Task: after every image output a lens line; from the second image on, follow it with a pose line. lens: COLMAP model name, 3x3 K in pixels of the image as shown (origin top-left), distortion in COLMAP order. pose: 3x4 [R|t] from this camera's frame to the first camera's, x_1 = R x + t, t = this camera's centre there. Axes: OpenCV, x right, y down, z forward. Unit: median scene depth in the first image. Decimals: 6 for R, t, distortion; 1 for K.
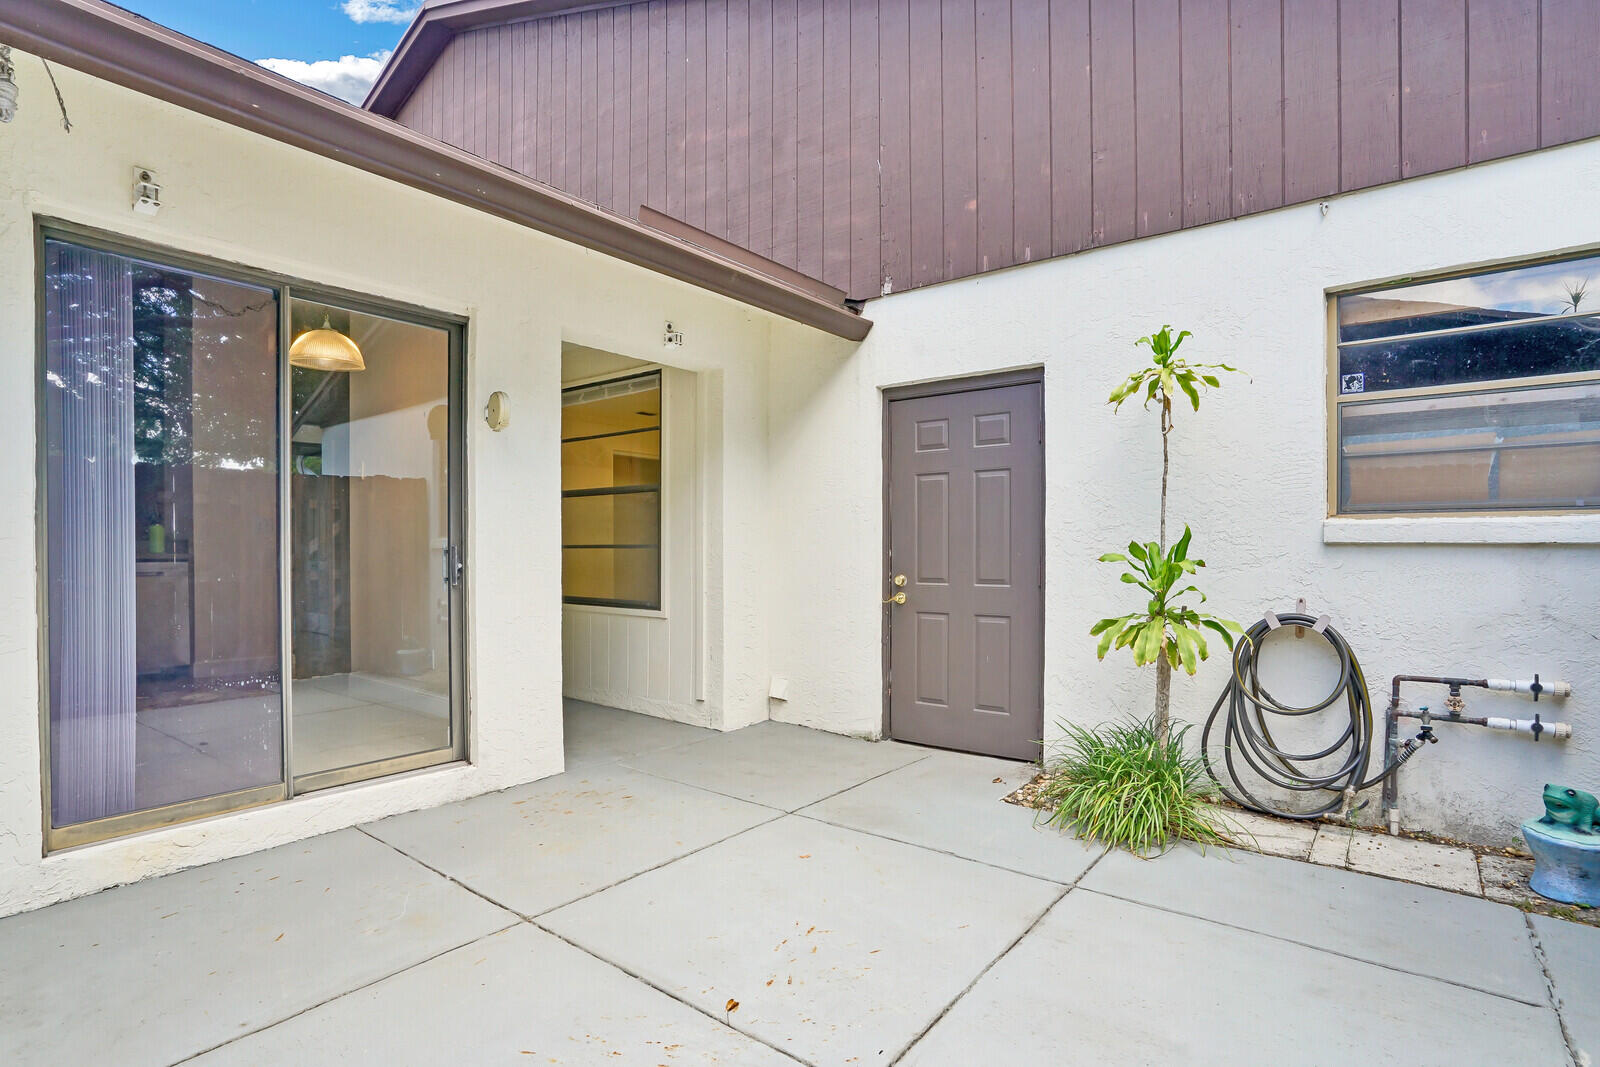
lens RADIAL K [[762.2, 0, 772.9], [0, 762.2, 563.1], [0, 0, 1]] dist [-0.025870, 0.000106]
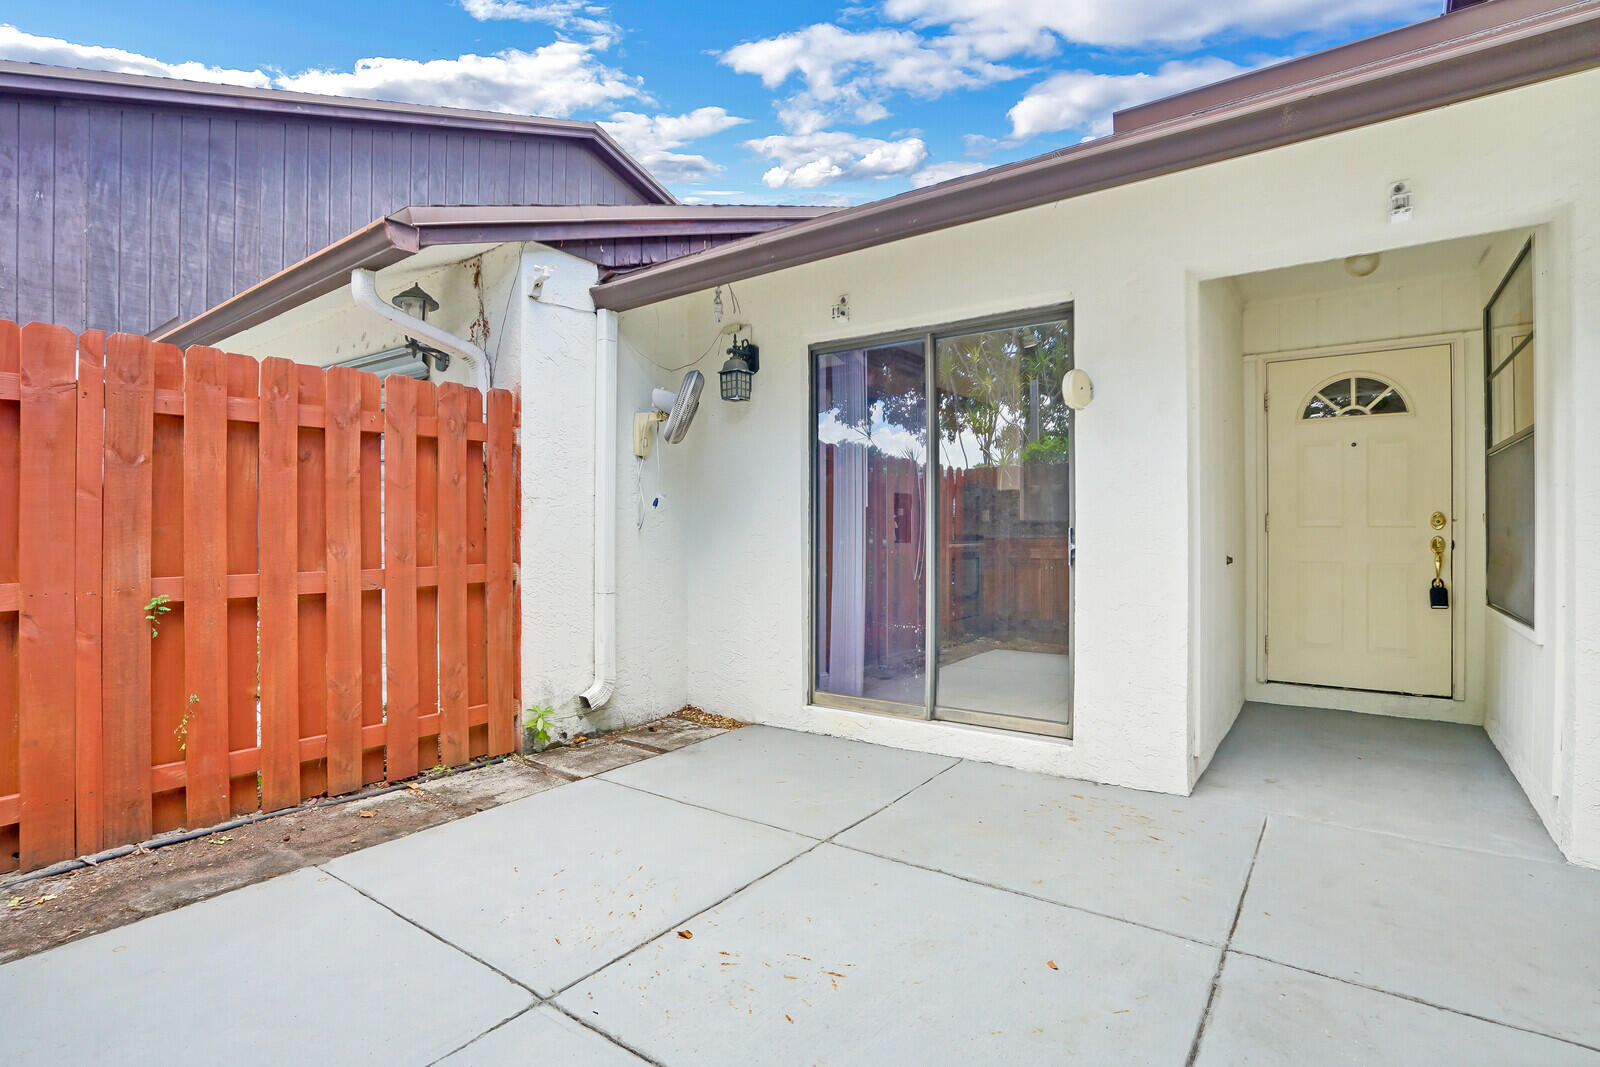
lens RADIAL K [[750.2, 0, 800.0], [0, 750.2, 533.5], [0, 0, 1]] dist [-0.072923, 0.000050]
pose [[0.070626, -0.011831, -0.997433, 0.613326], [-0.017128, 0.999768, -0.013071, 0.007618], [0.997356, 0.018007, 0.070407, 0.643005]]
